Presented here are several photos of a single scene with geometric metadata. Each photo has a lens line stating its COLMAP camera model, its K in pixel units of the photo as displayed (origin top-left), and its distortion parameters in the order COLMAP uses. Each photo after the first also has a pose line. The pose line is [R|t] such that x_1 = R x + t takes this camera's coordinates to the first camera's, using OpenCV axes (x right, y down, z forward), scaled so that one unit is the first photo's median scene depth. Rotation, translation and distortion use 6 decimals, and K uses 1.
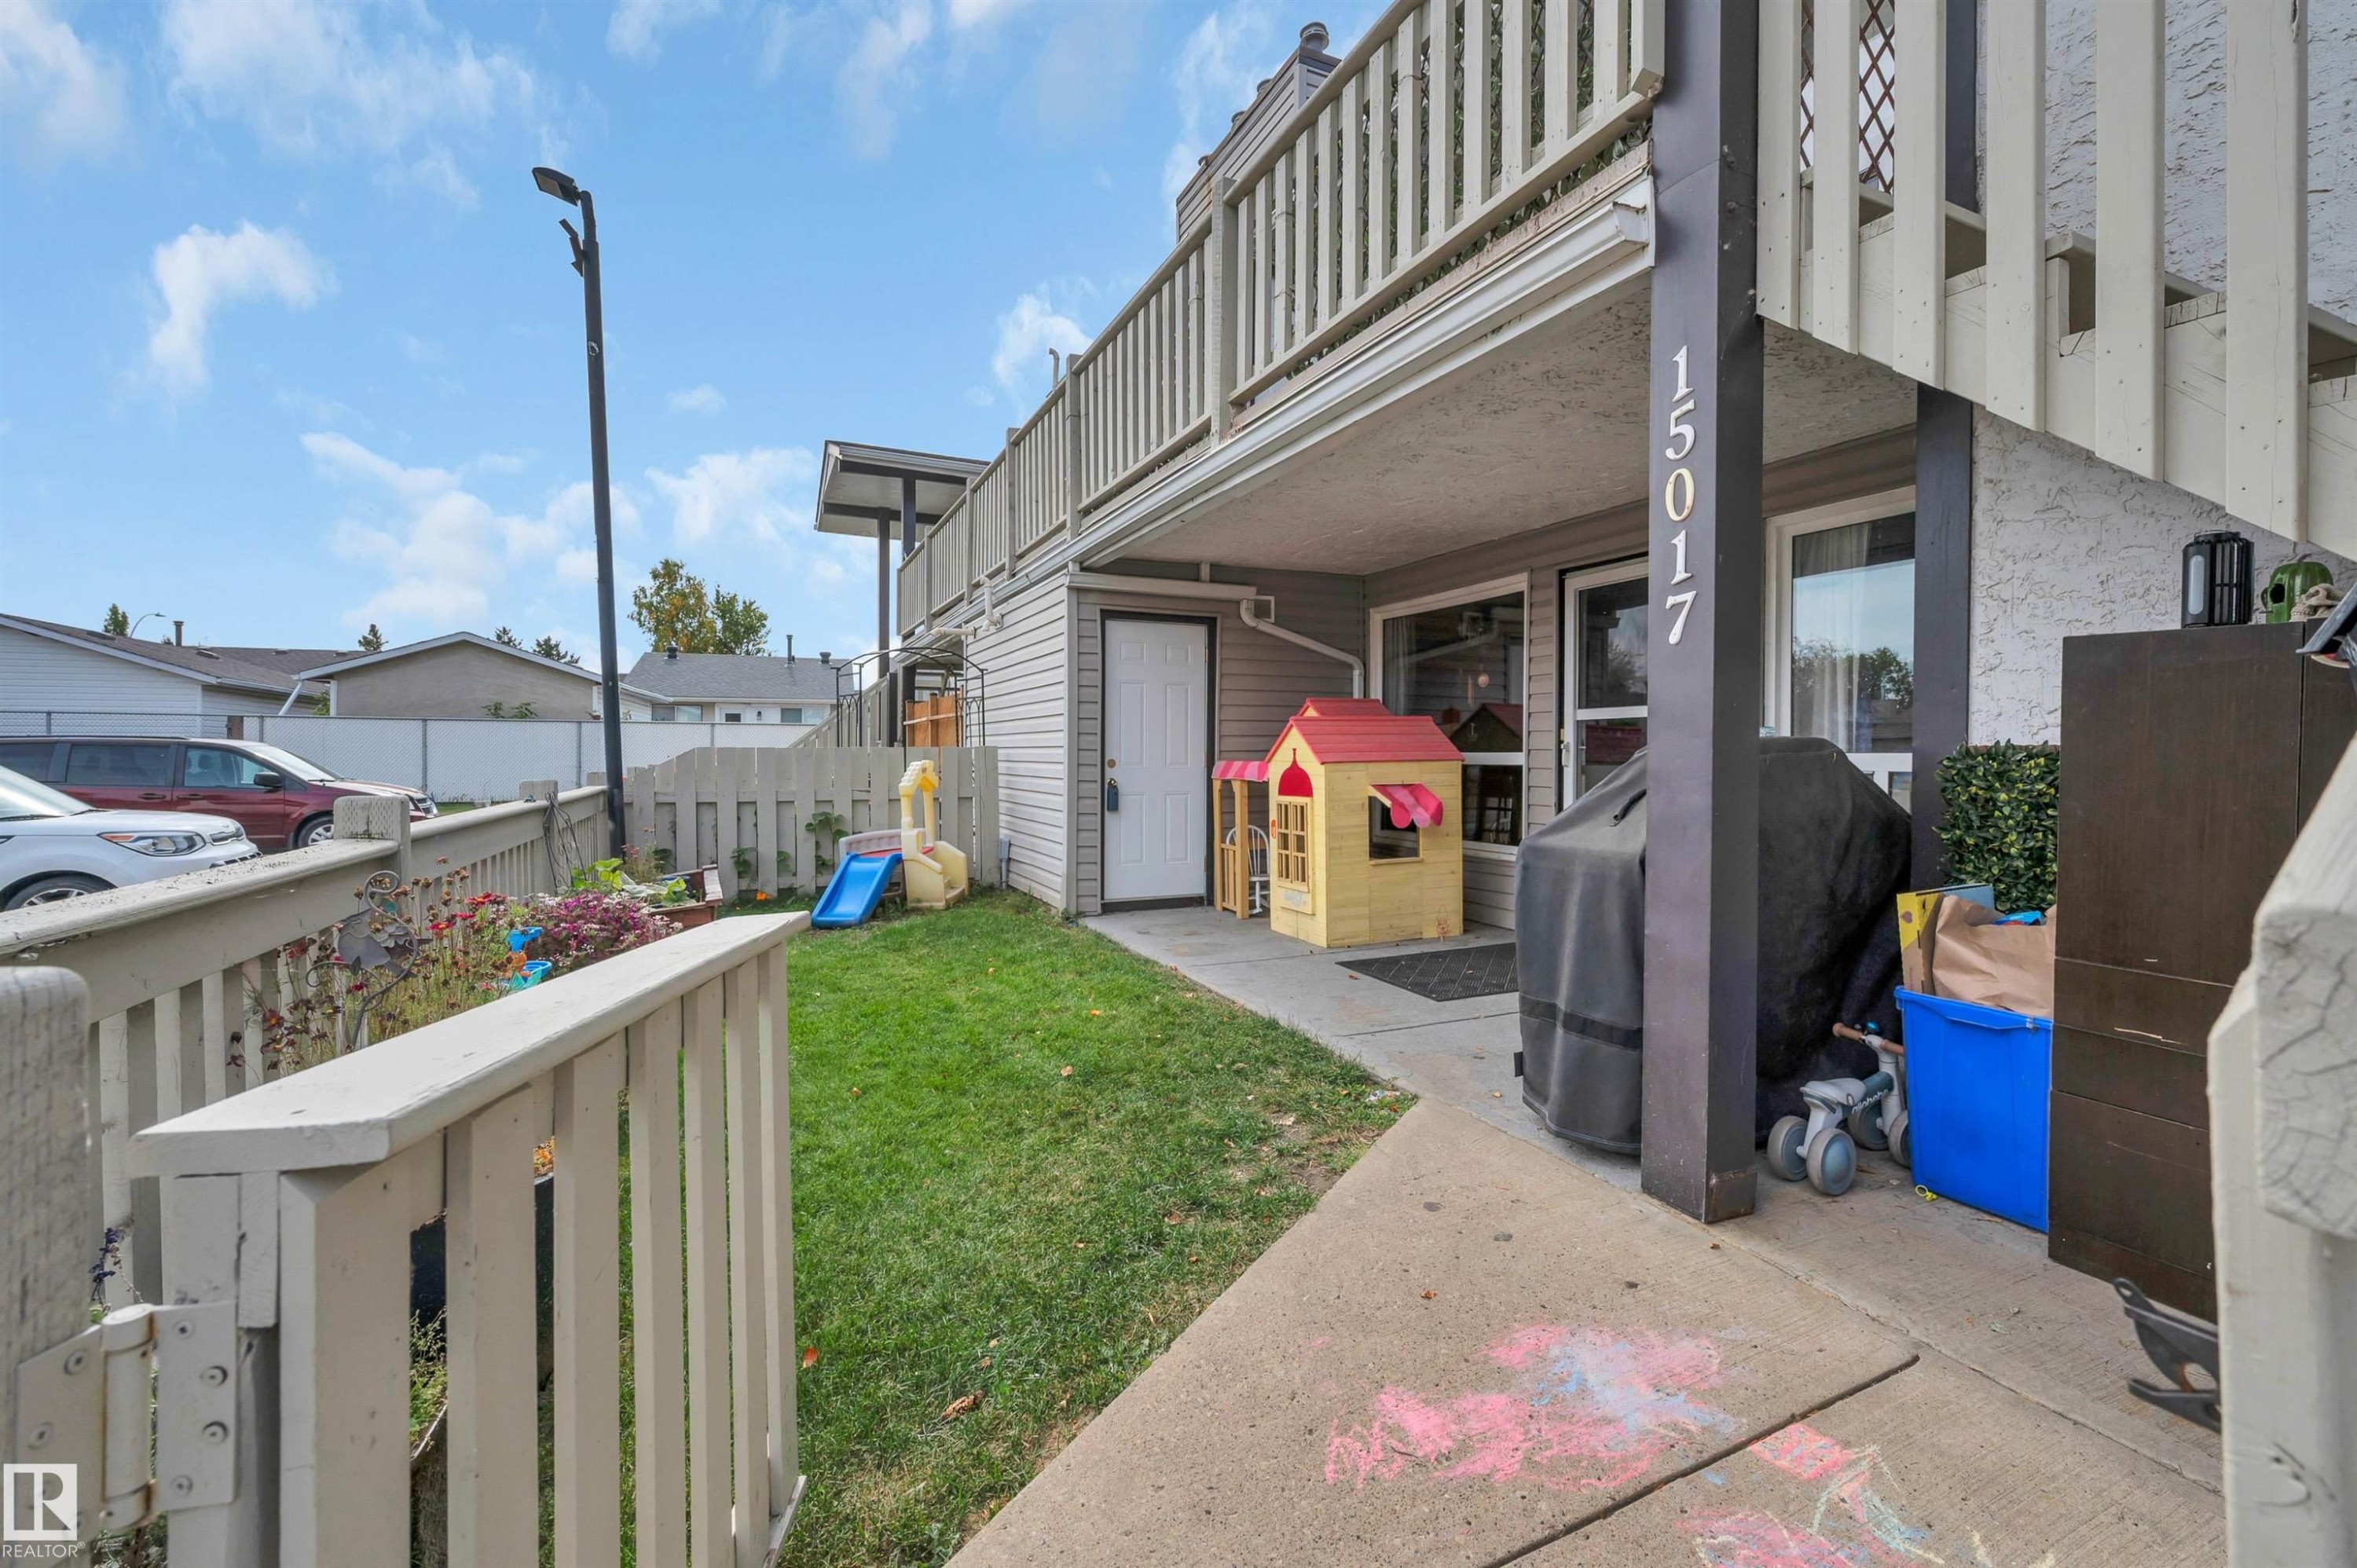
lens RADIAL K [[1011.0, 0, 1201.9], [0, 1011.0, 757.5], [0, 0, 1]] dist [-0.001244, -0.000187]
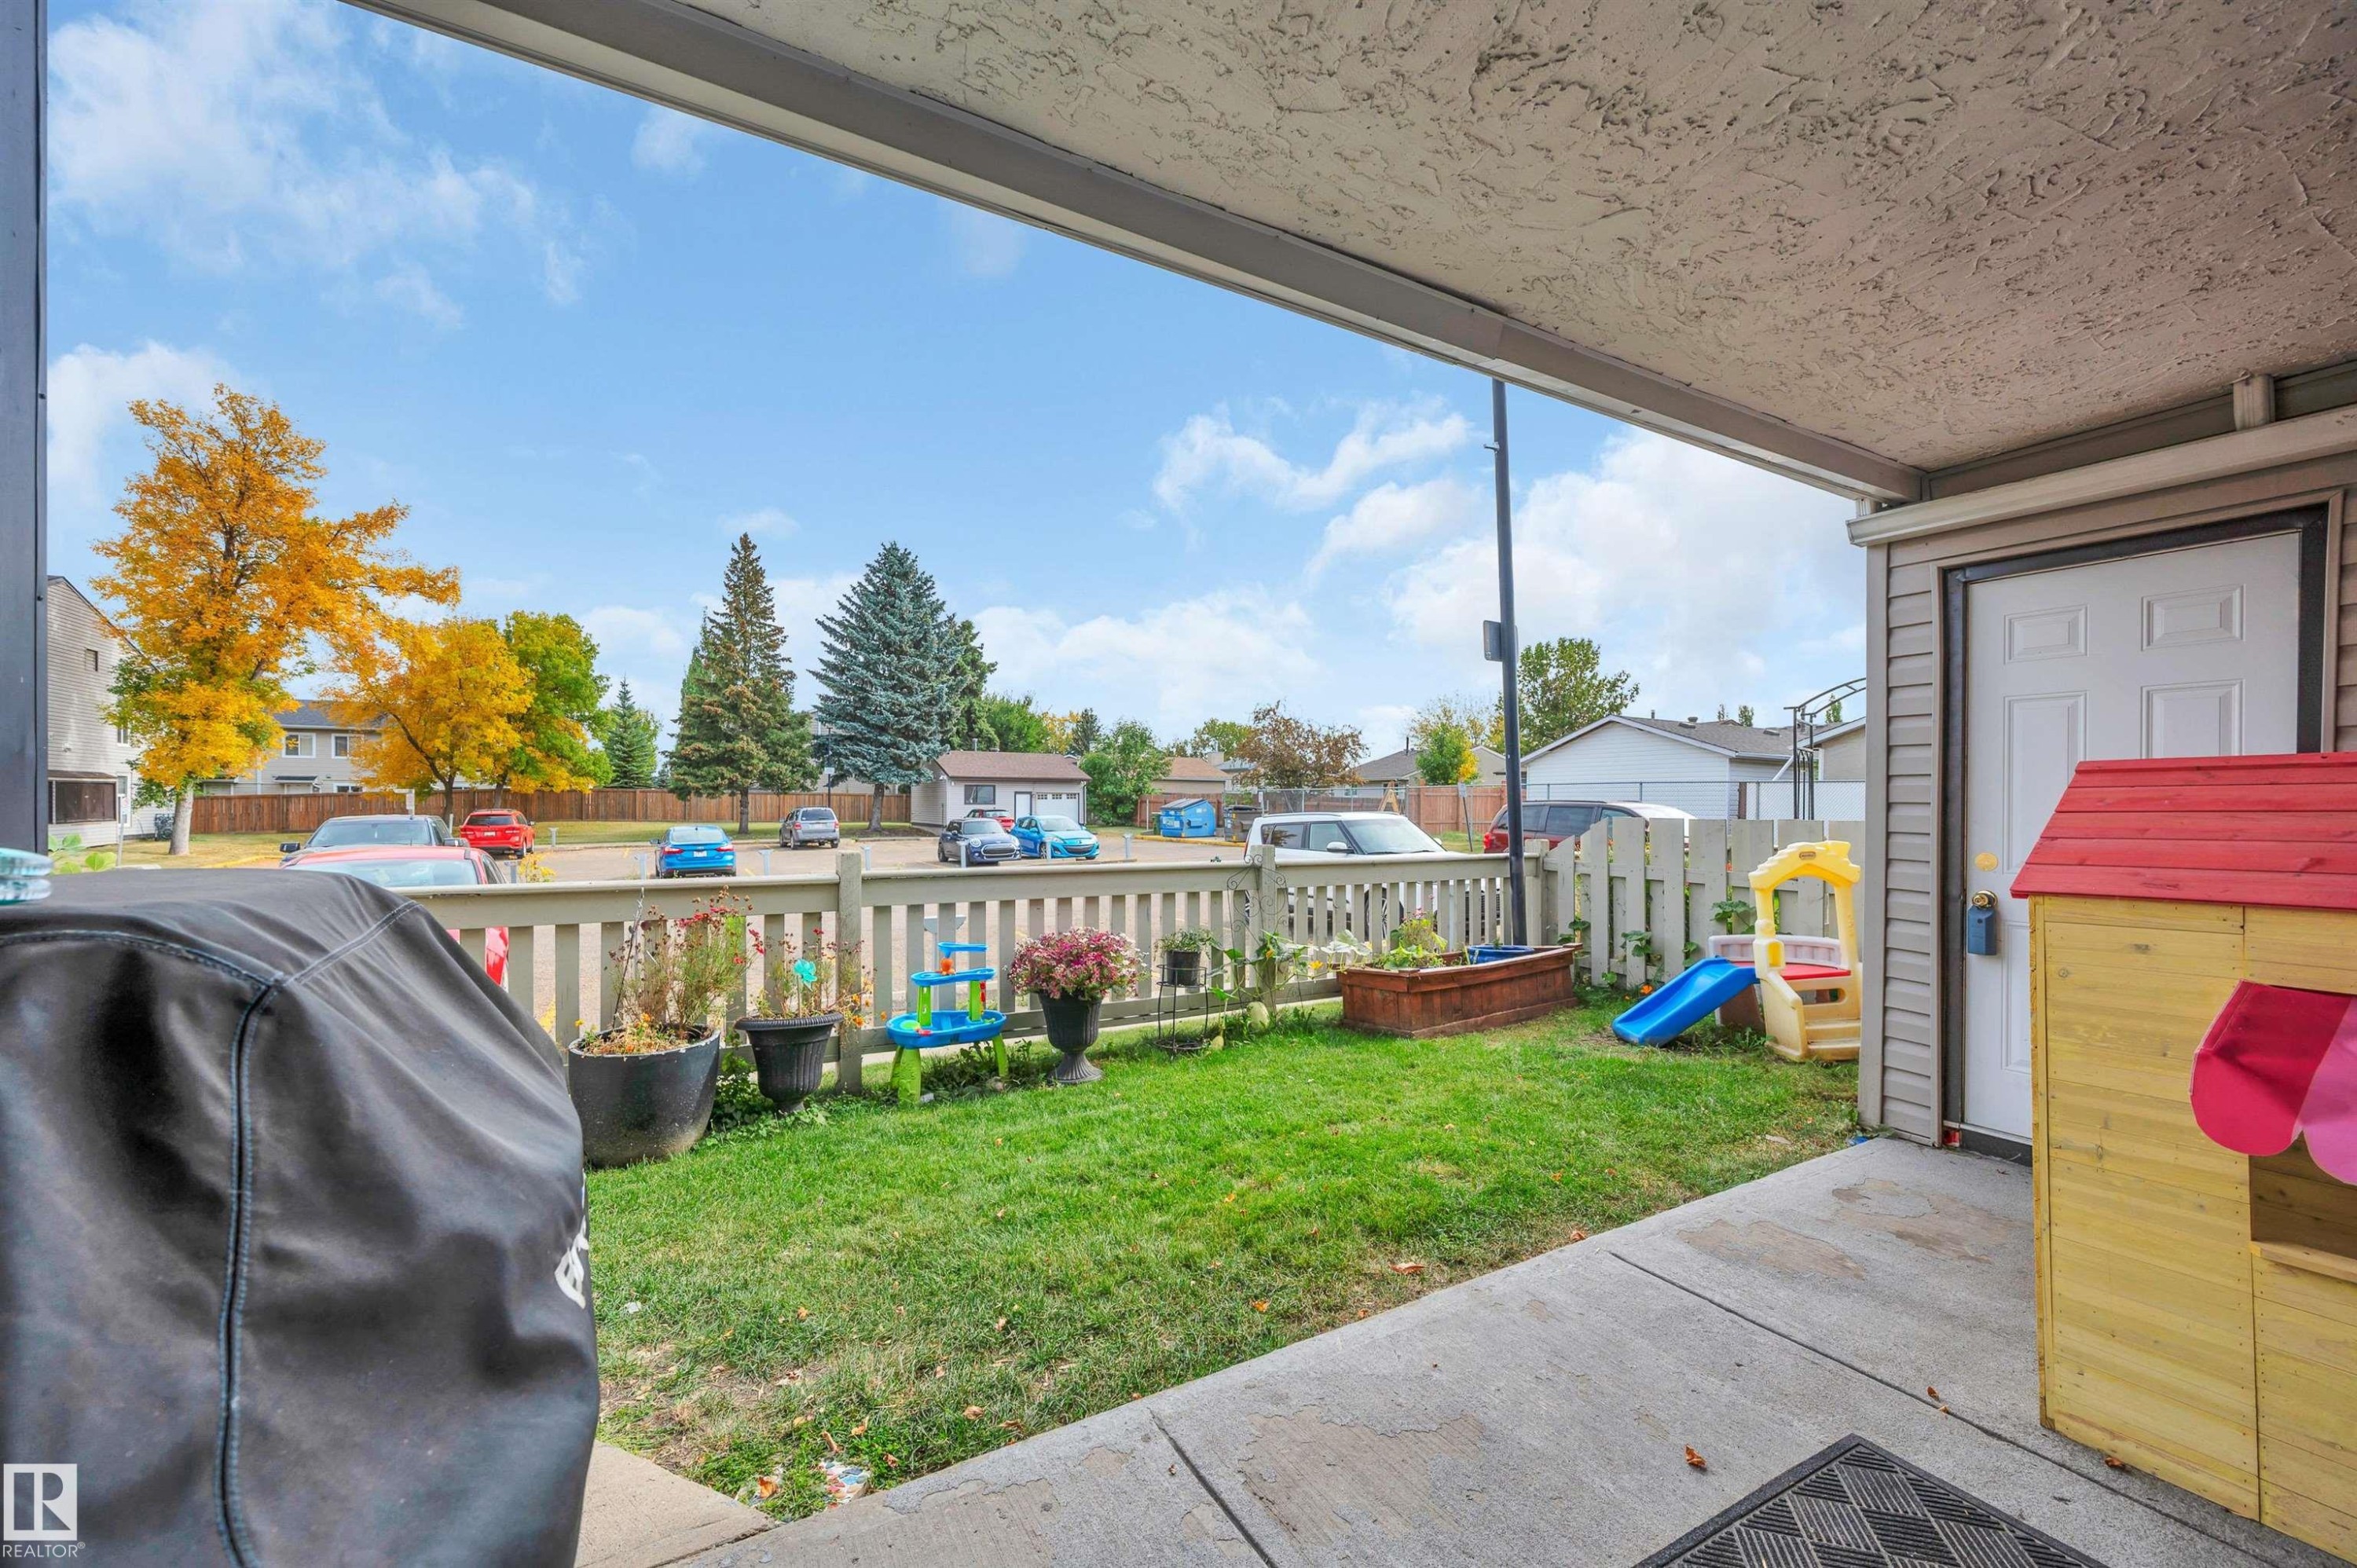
lens RADIAL K [[930.2, 0, 1183.9], [0, 930.2, 802.5], [0, 0, 1]] dist [-0.008195, -0.000115]
pose [[0.091689, -0.001385, -0.995787, 0.329068], [-0.008369, 0.999963, -0.002162, -0.018830], [0.995753, 0.008532, 0.091674, 0.539379]]
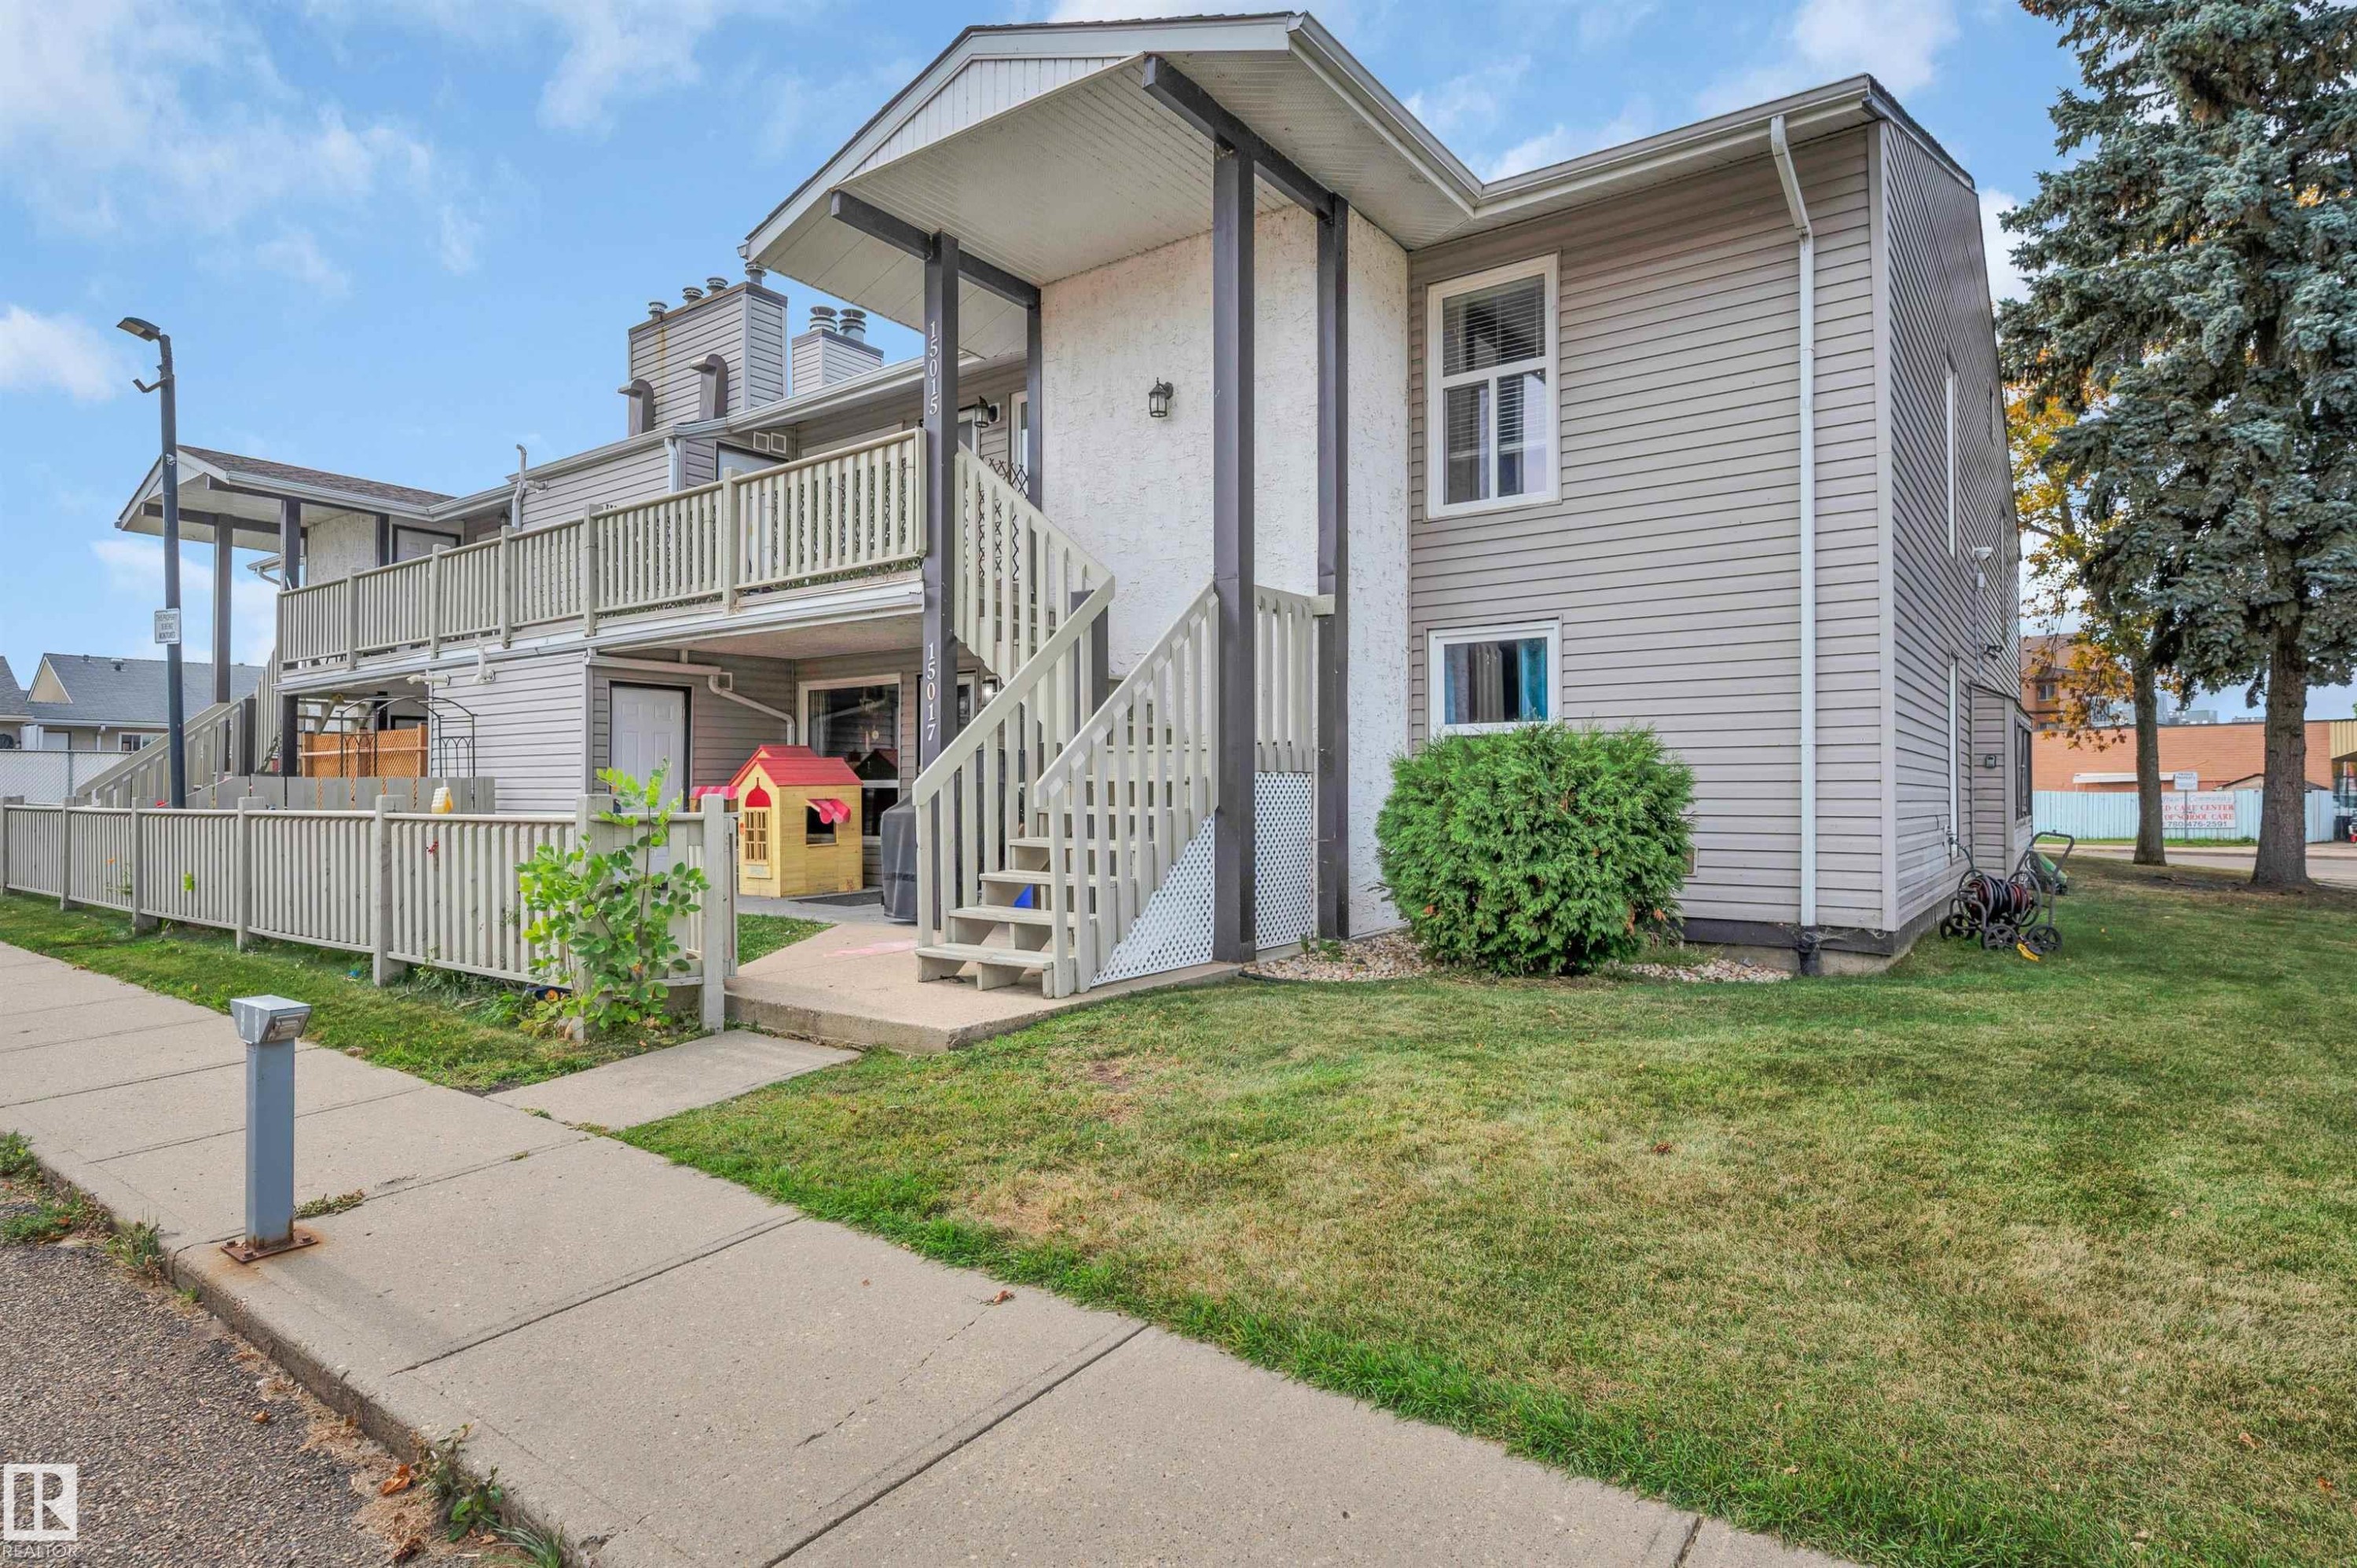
lens RADIAL K [[1243.9, 0, 1178.5], [0, 1243.9, 784.0], [0, 0, 1]] dist [-0.004187, -0.000983]
pose [[0.879568, -0.001249, 0.475771, -0.220059], [0.005422, 0.999958, -0.007398, 0.016524], [-0.475742, 0.009087, 0.879538, -0.895010]]
